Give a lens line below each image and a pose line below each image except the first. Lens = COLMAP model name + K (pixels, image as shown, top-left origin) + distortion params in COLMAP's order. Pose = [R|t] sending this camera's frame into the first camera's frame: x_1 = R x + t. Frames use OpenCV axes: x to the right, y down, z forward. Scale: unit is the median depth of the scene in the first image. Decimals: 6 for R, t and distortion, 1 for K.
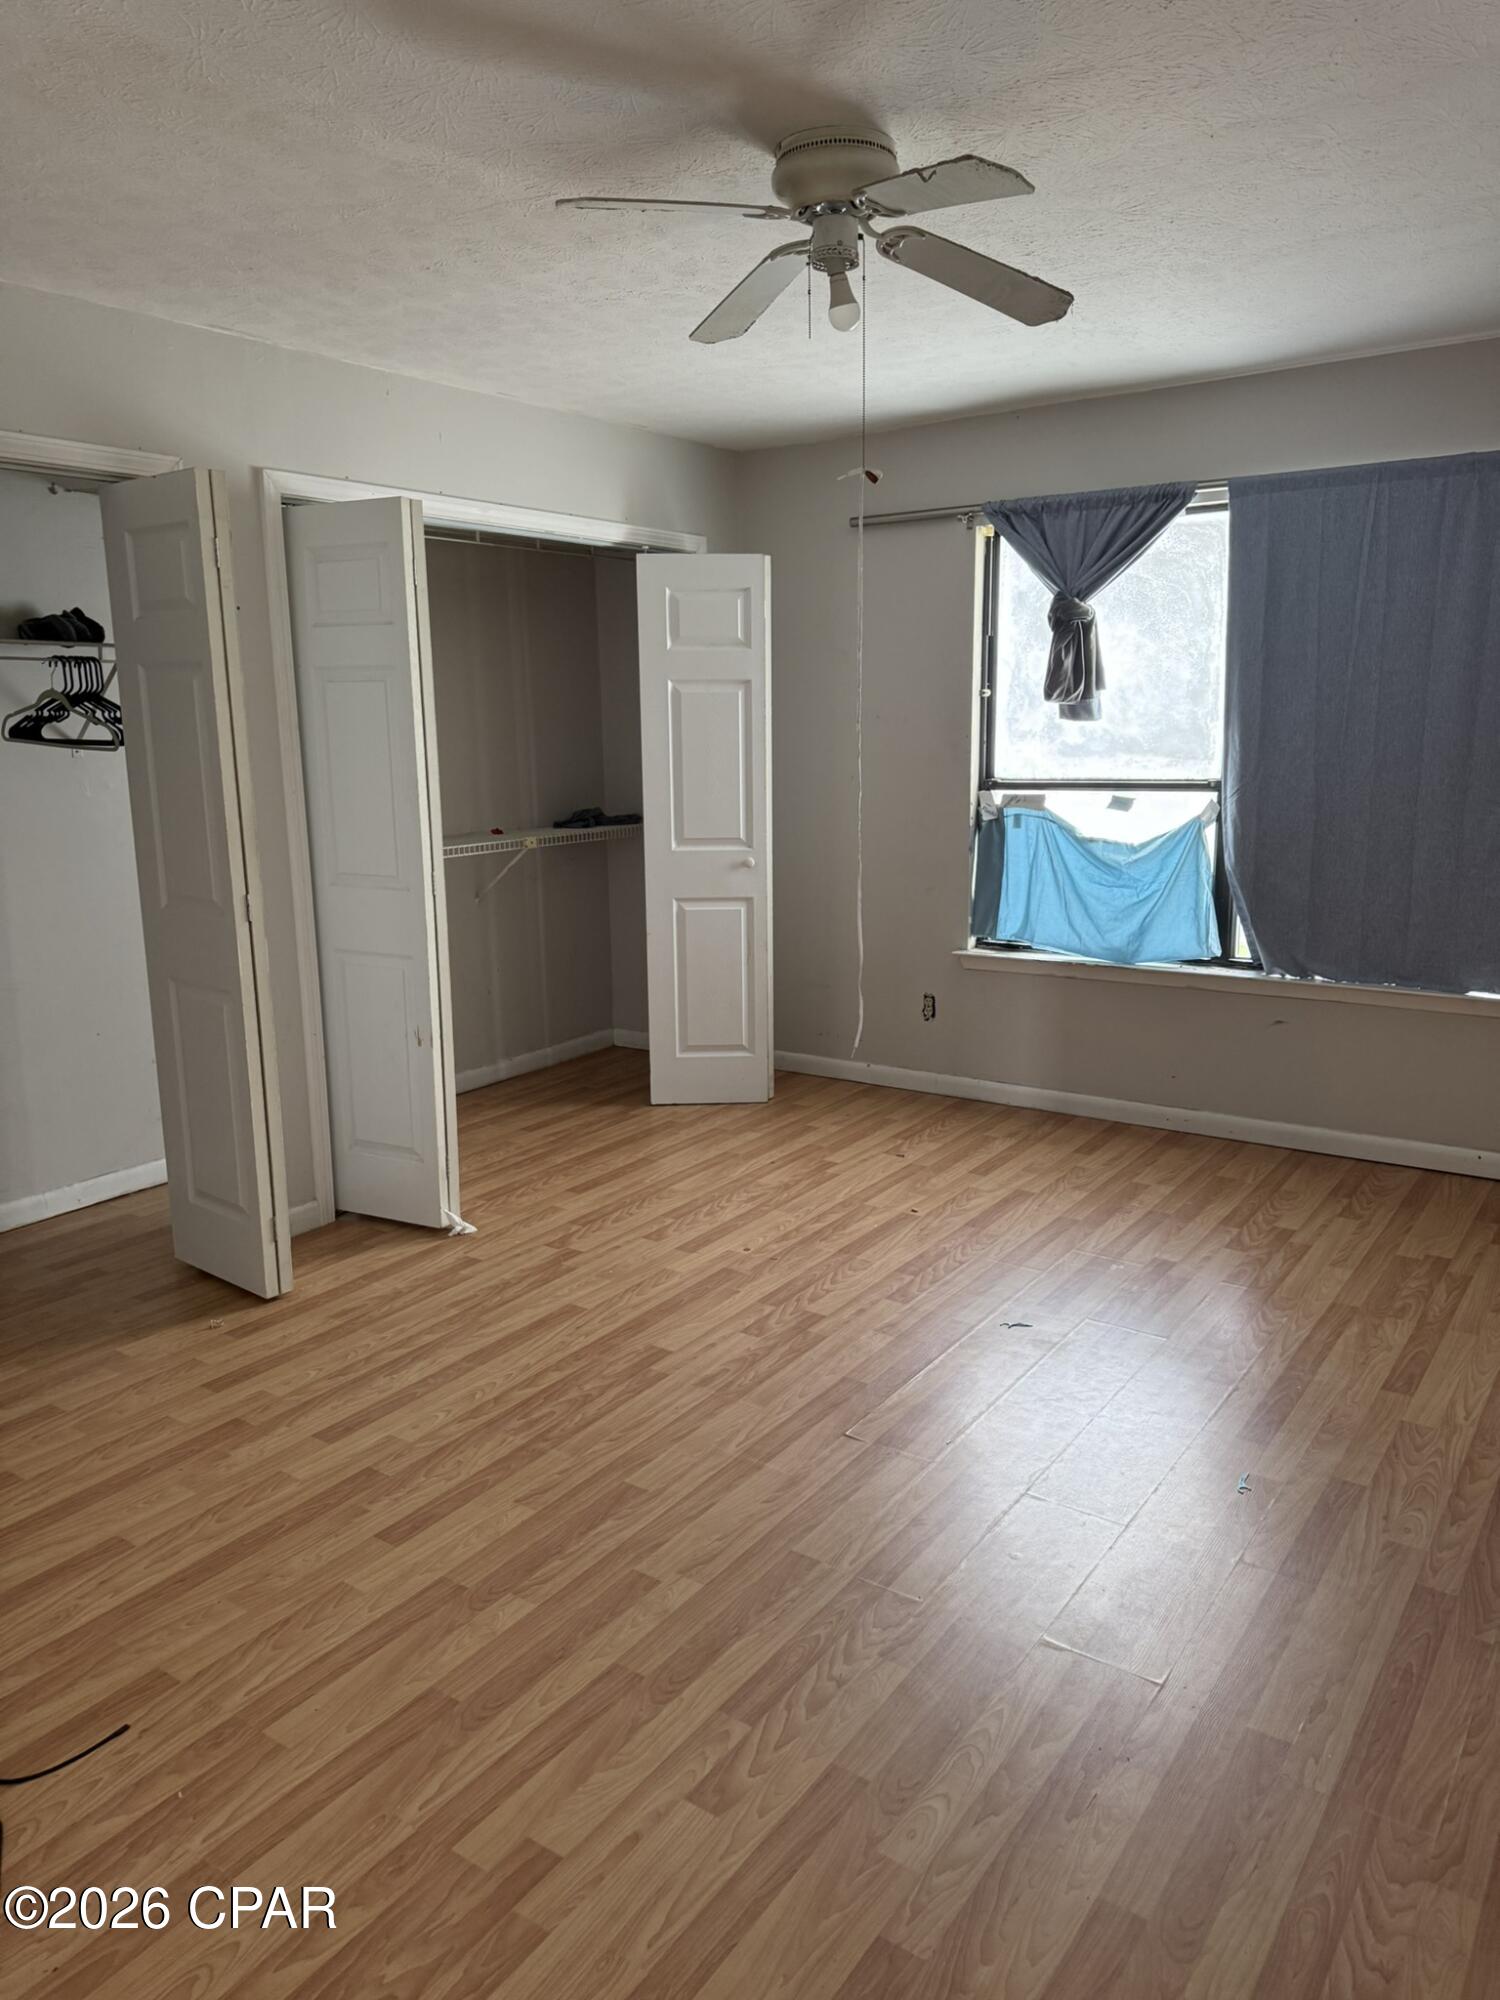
lens RADIAL K [[1465.3, 0, 753.5], [0, 1465.3, 1006.5], [0, 0, 1]] dist [0.236365, -0.475758]
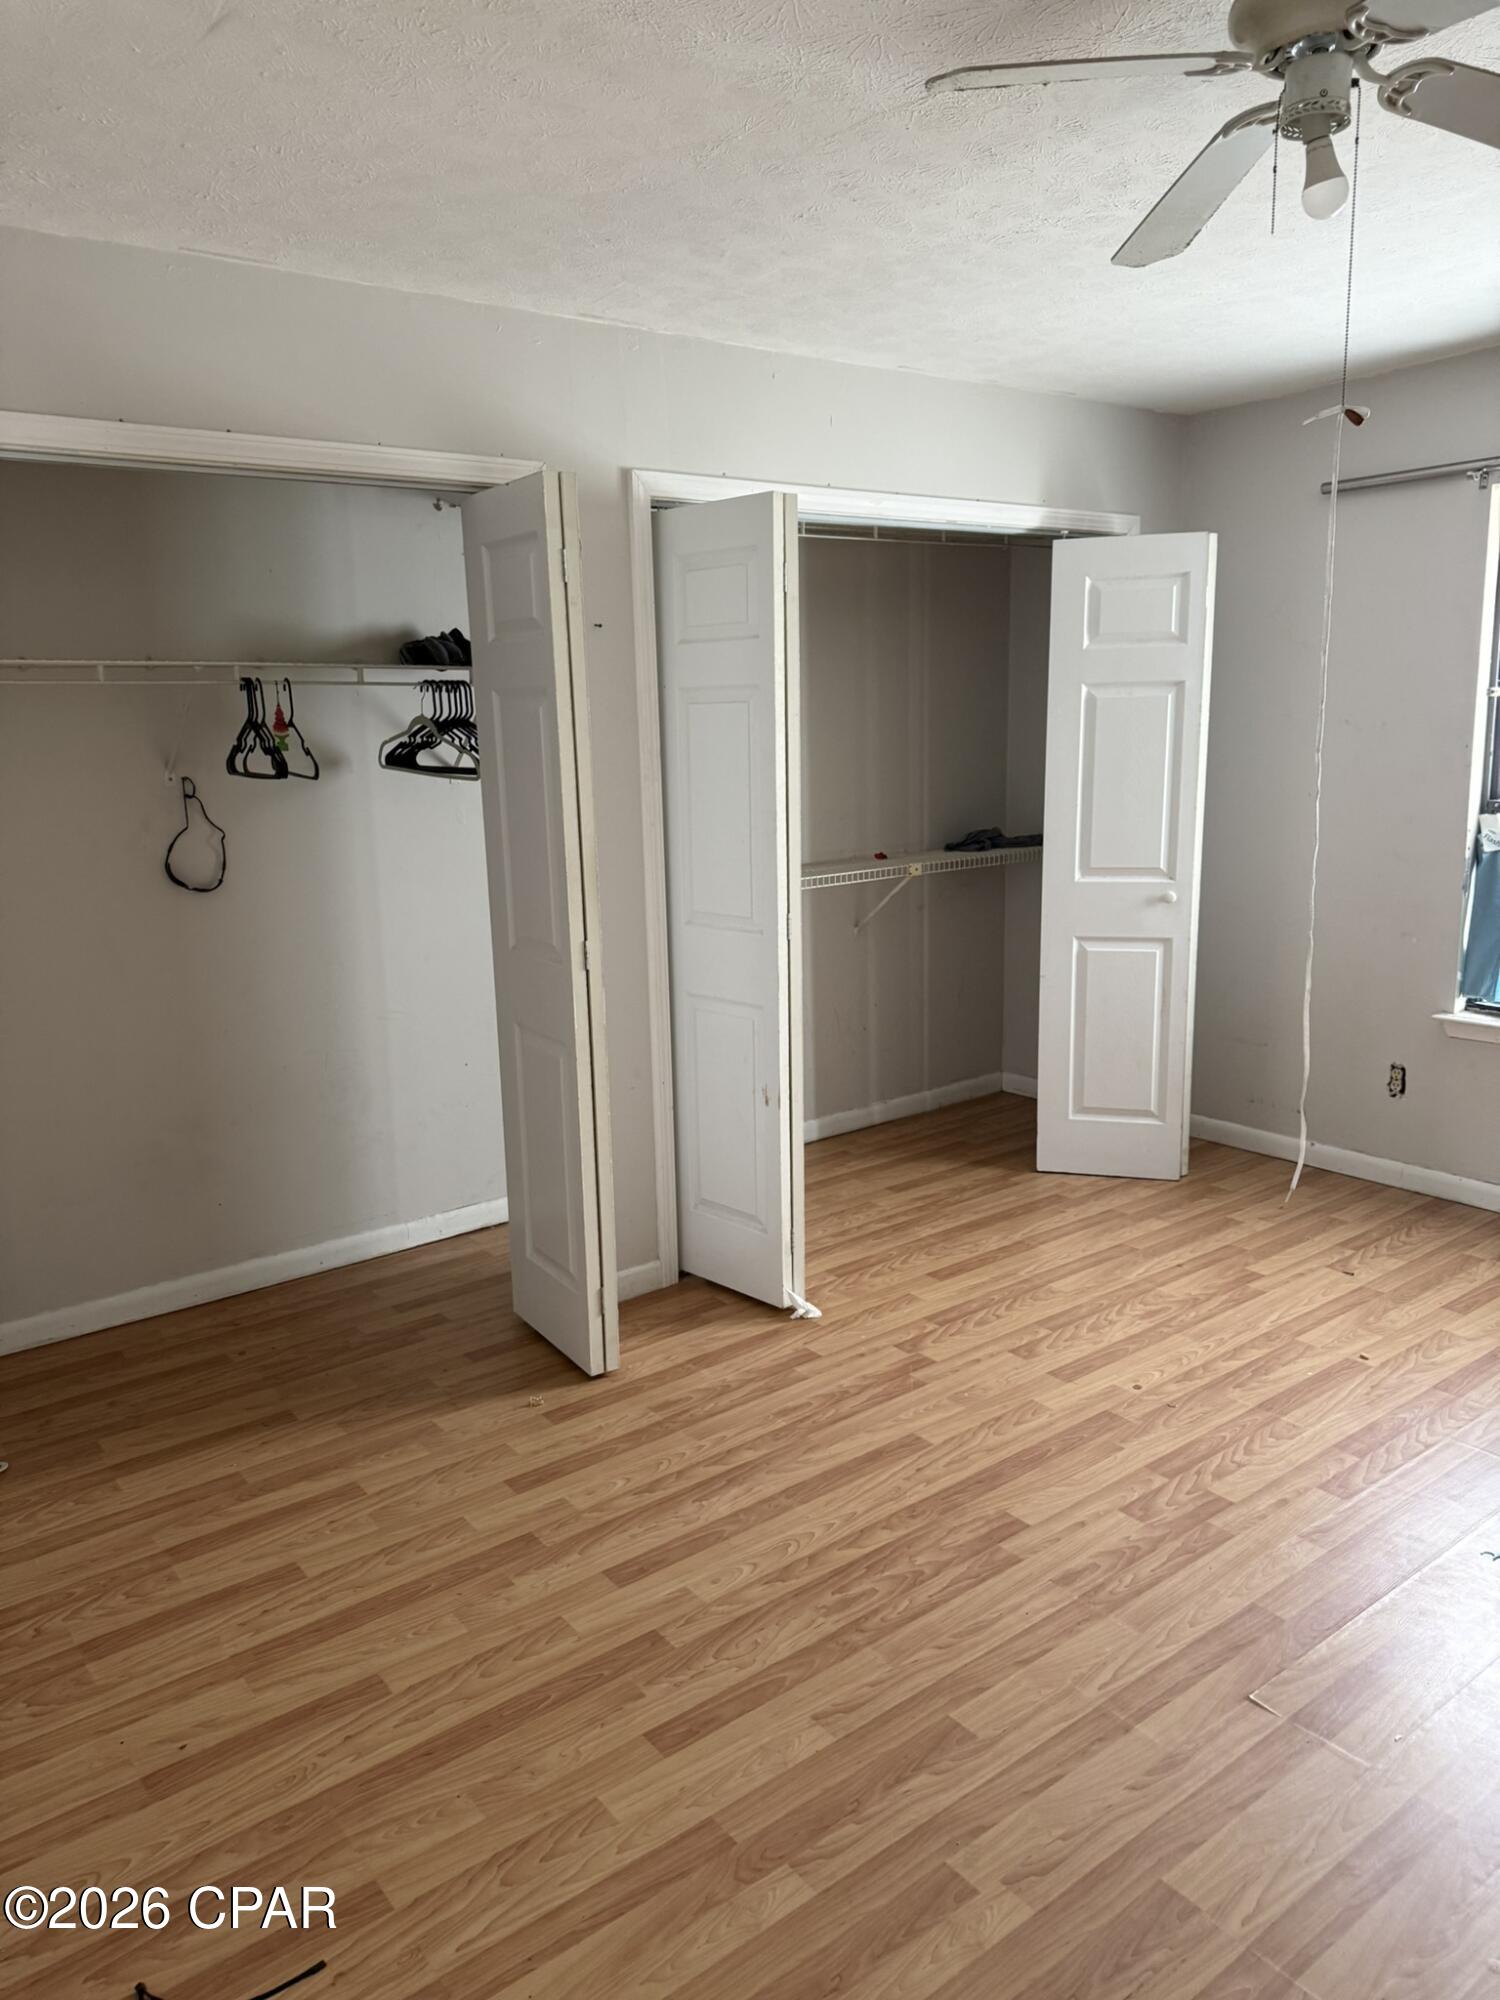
lens RADIAL K [[1402.6, 0, 743.7], [0, 1402.6, 997.2], [0, 0, 1]] dist [0.067821, -0.090003]
pose [[0.952116, 0.050240, -0.301582, 0.014667], [-0.046013, 0.998718, 0.021109, -0.061080], [0.302256, -0.006221, 0.953207, 0.207770]]
